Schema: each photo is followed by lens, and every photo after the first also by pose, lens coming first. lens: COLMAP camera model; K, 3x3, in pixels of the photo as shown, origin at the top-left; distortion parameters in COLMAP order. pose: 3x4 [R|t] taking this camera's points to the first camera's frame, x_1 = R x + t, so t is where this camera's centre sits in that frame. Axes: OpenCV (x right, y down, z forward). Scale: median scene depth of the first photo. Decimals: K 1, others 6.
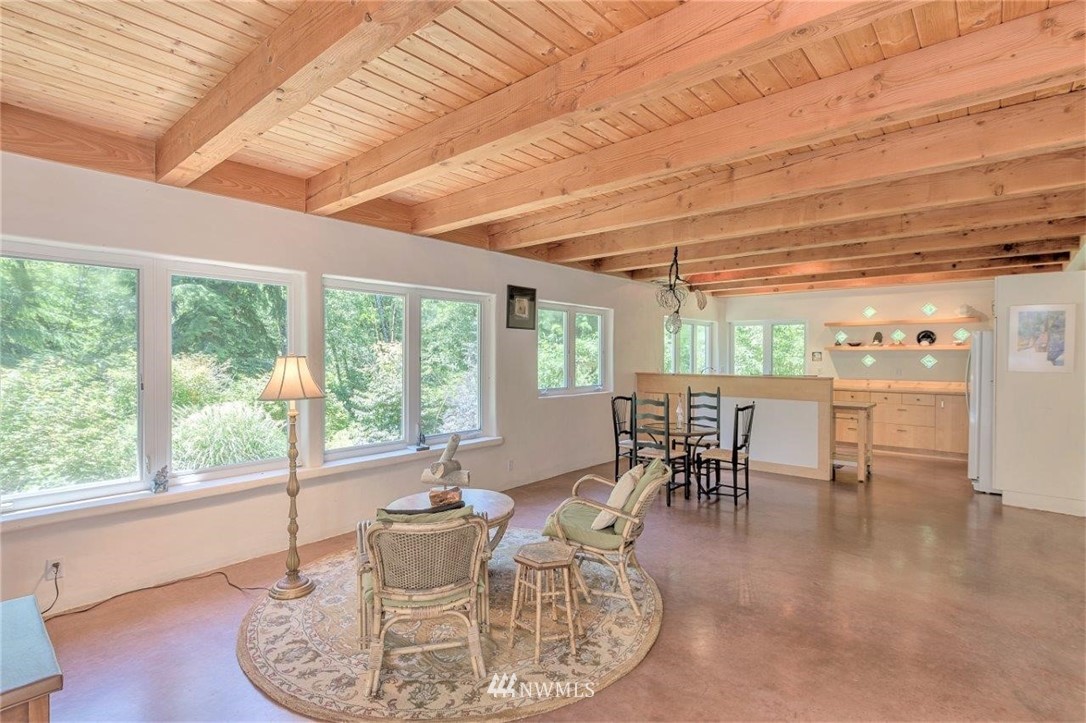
lens RADIAL K [[528.1, 0, 542.3], [0, 528.1, 361.2], [0, 0, 1]] dist [-0.000546, -0.000126]
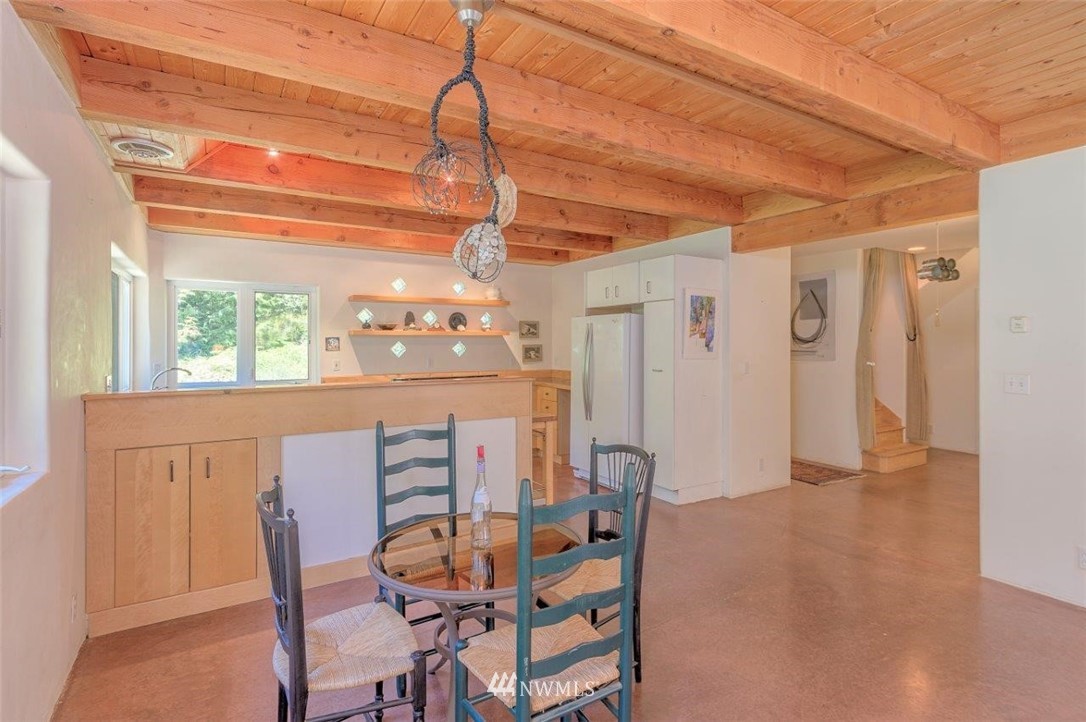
lens RADIAL K [[528.1, 0, 543.5], [0, 528.1, 355.7], [0, 0, 1]] dist [-0.000546, -0.000126]
pose [[0.305821, -0.024565, 0.951772, -0.045812], [0.010969, 0.999692, 0.022277, -0.006425], [-0.952026, 0.003627, 0.305996, 0.625775]]
